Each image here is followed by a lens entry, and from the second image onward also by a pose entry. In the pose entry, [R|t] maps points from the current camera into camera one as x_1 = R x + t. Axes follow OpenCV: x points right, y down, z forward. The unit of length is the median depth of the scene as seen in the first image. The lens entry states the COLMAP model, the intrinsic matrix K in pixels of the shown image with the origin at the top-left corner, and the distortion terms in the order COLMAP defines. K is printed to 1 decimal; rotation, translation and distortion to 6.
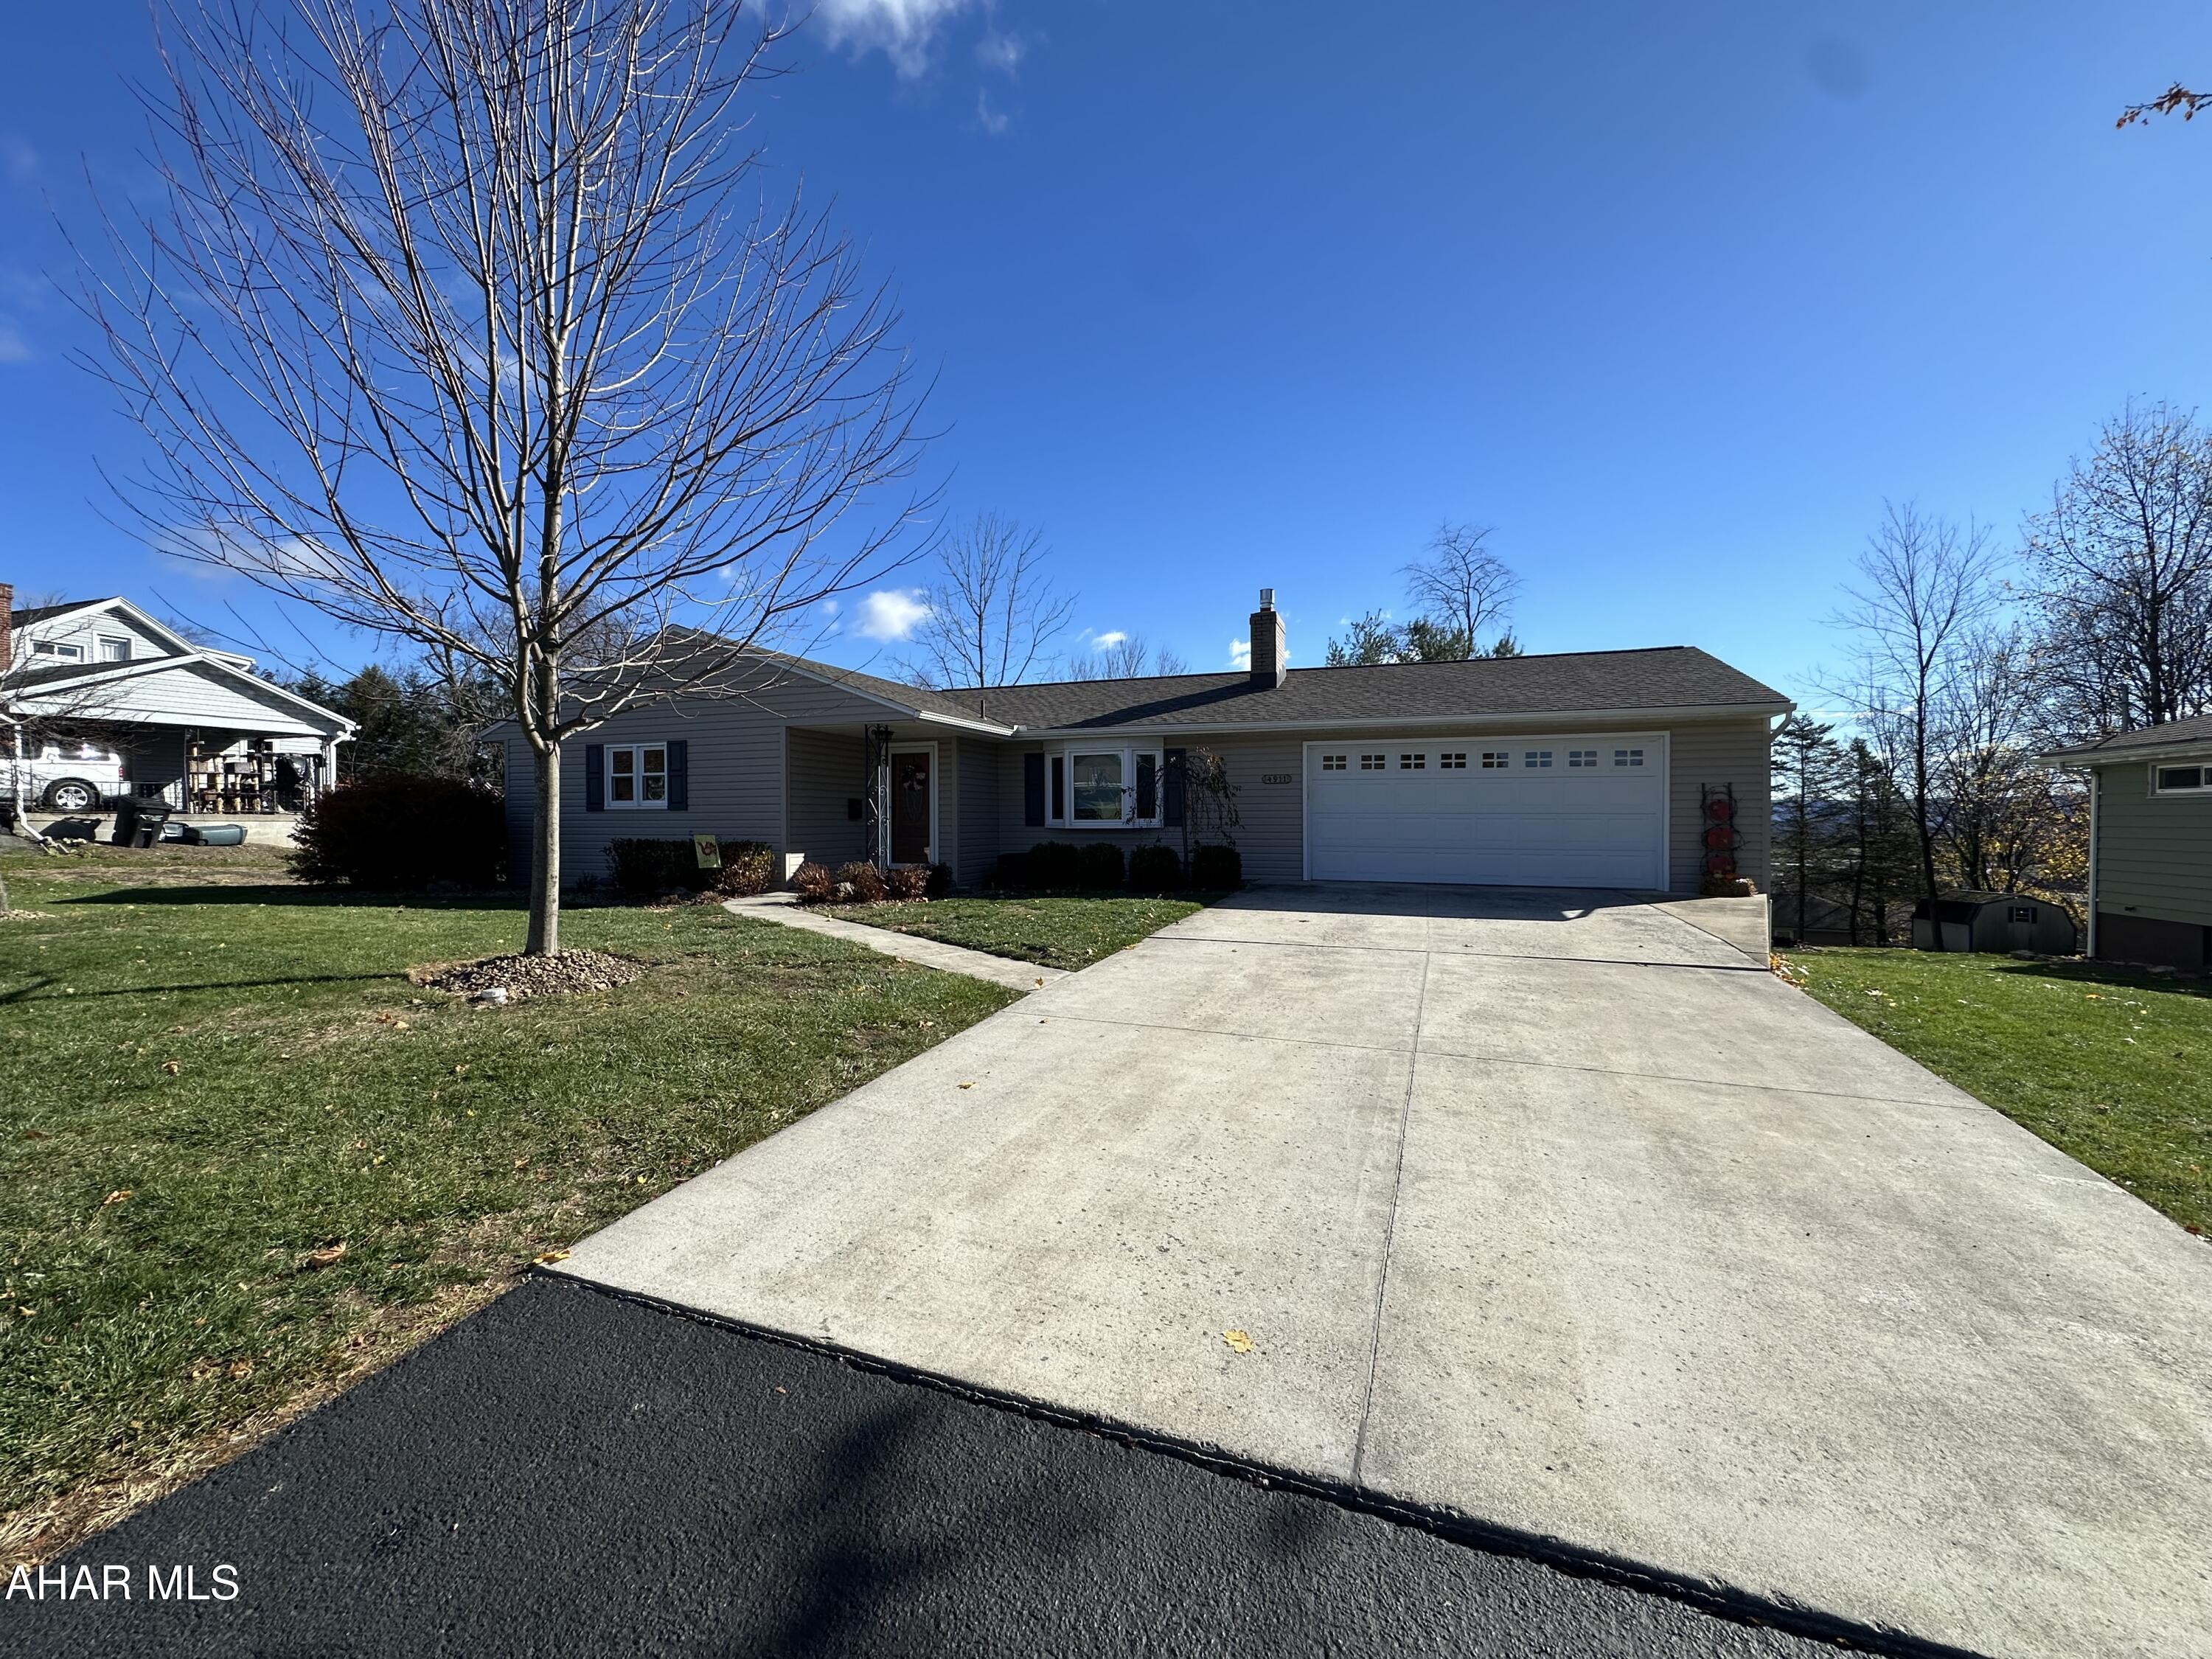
lens RADIAL K [[884.1, 0, 1106.0], [0, 884.1, 829.5], [0, 0, 1]] dist [-0.001978, -0.000421]
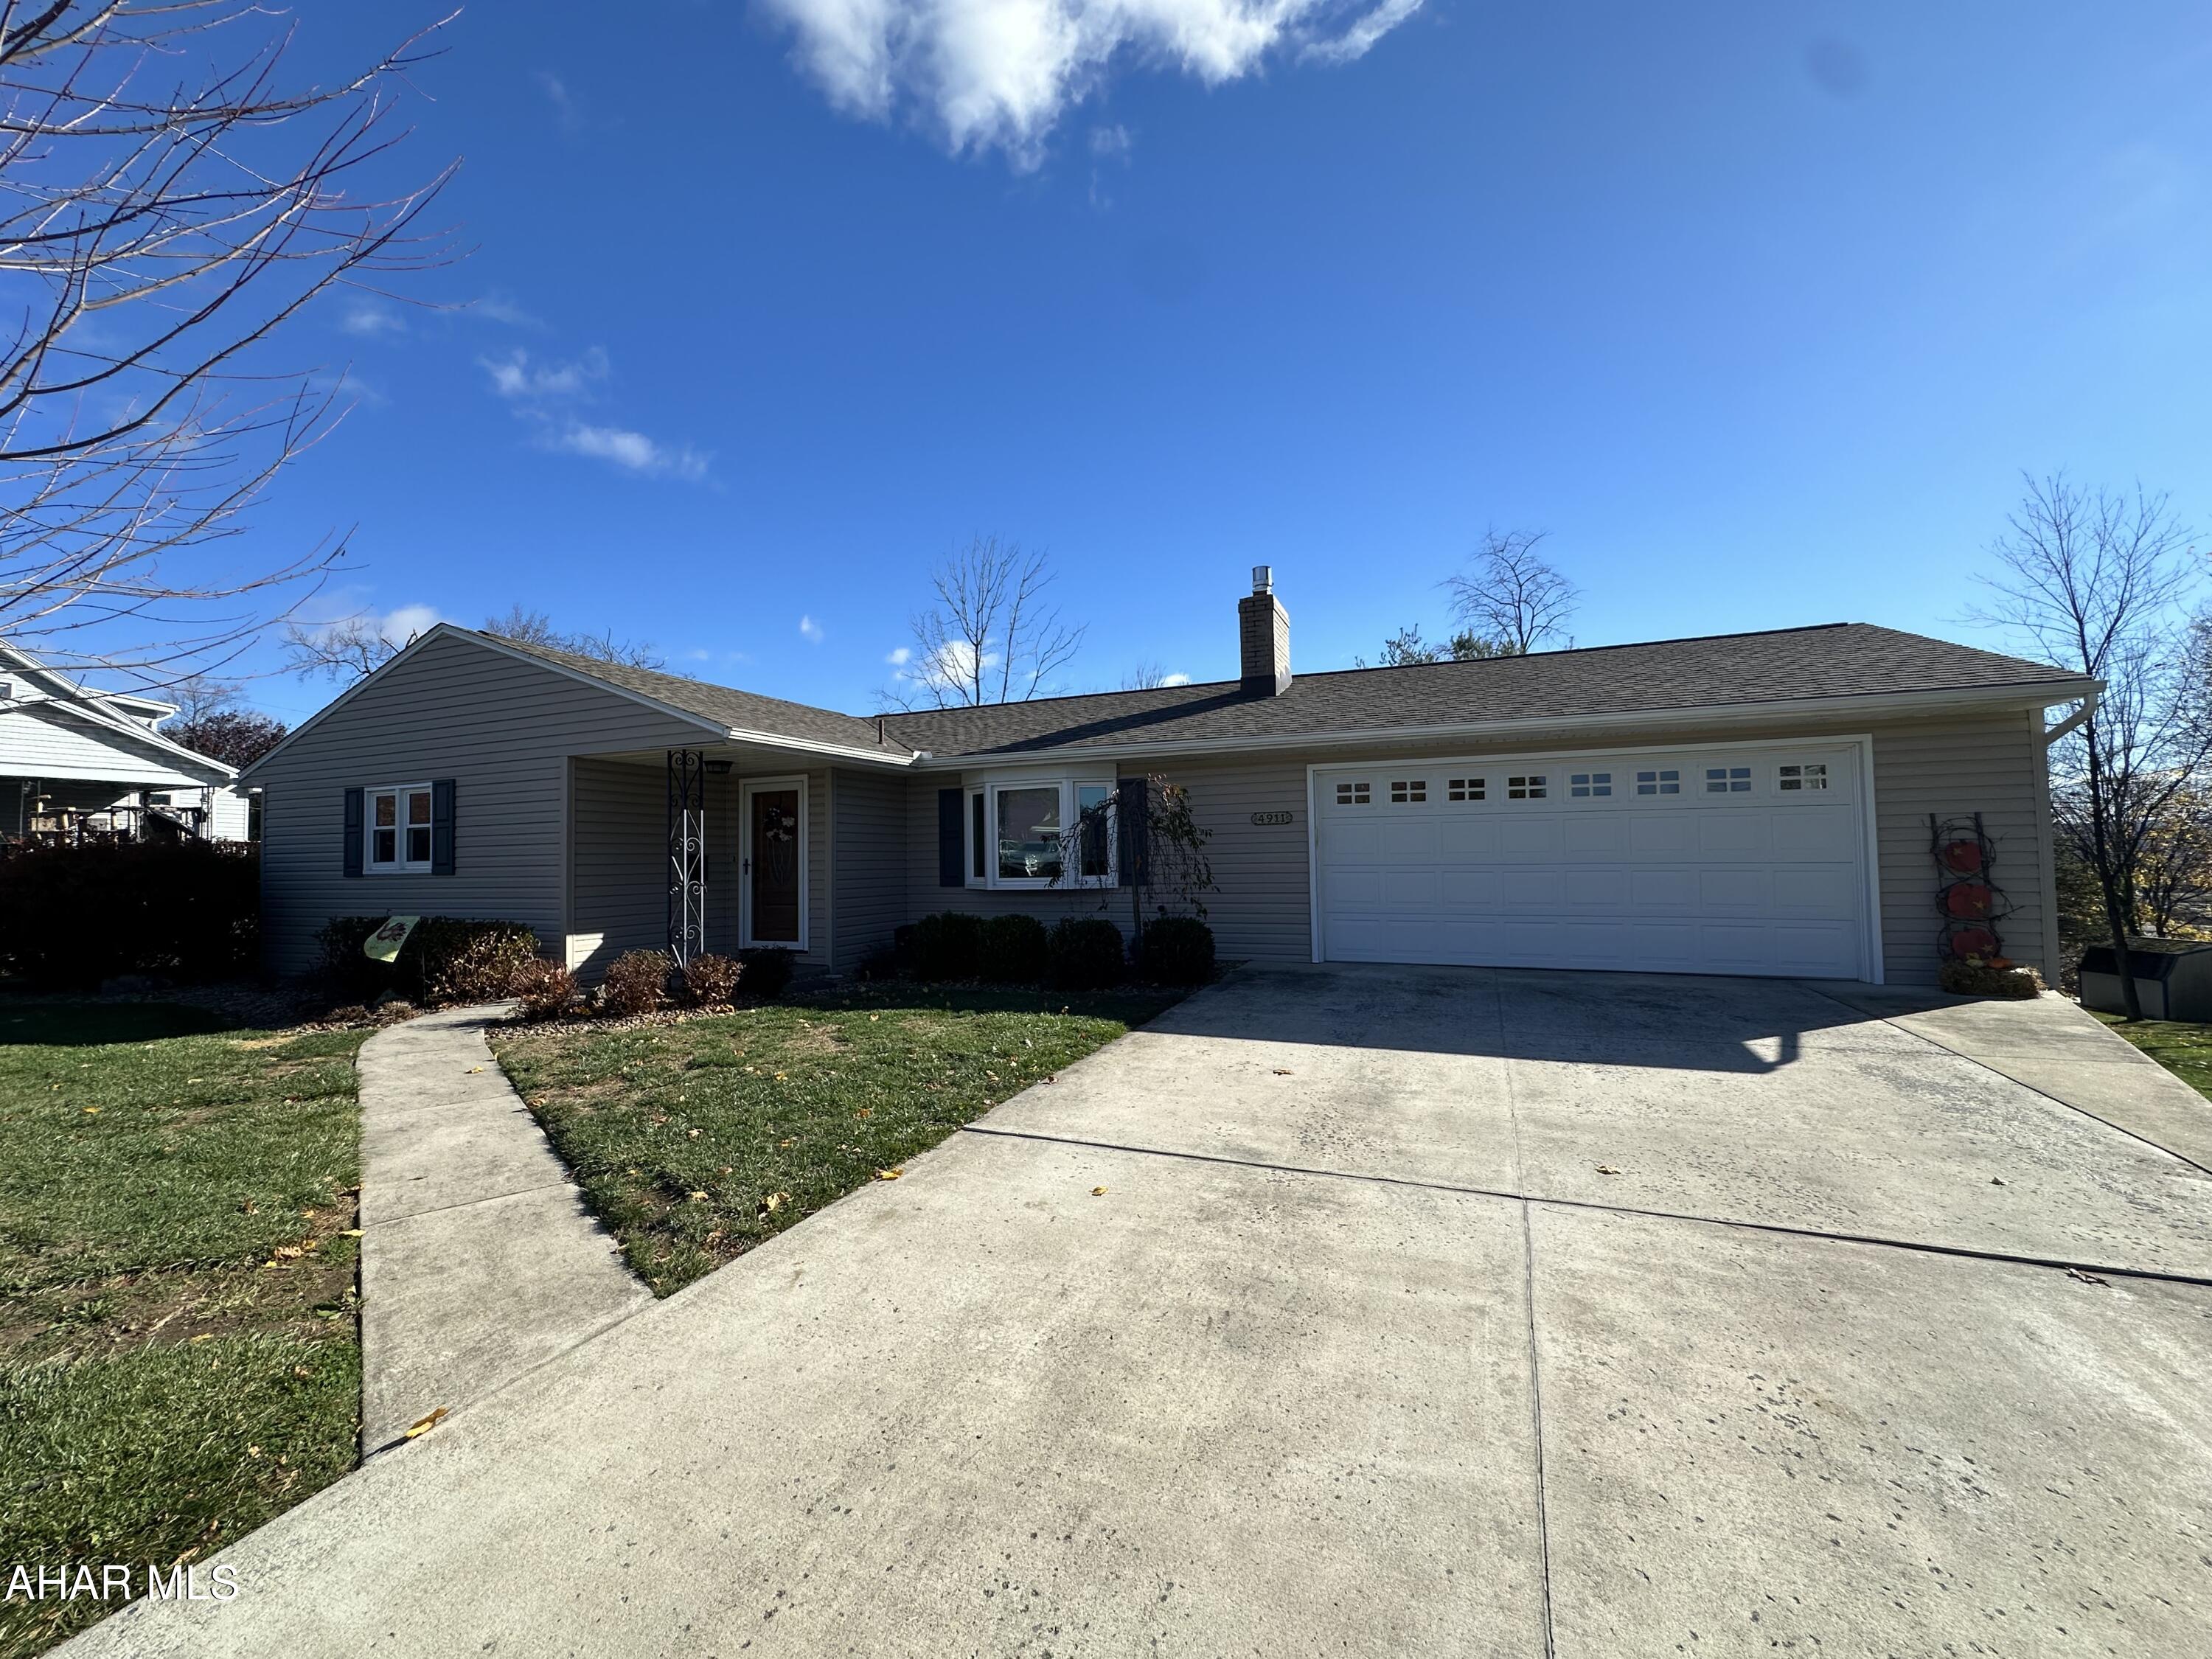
lens RADIAL K [[884.1, 0, 1106.0], [0, 884.1, 829.5], [0, 0, 1]] dist [-0.001978, -0.000421]
pose [[0.998657, -0.016244, -0.049195, 0.091970], [0.013954, 0.998819, -0.046539, -0.016416], [0.049893, 0.045790, 0.997704, 0.277425]]
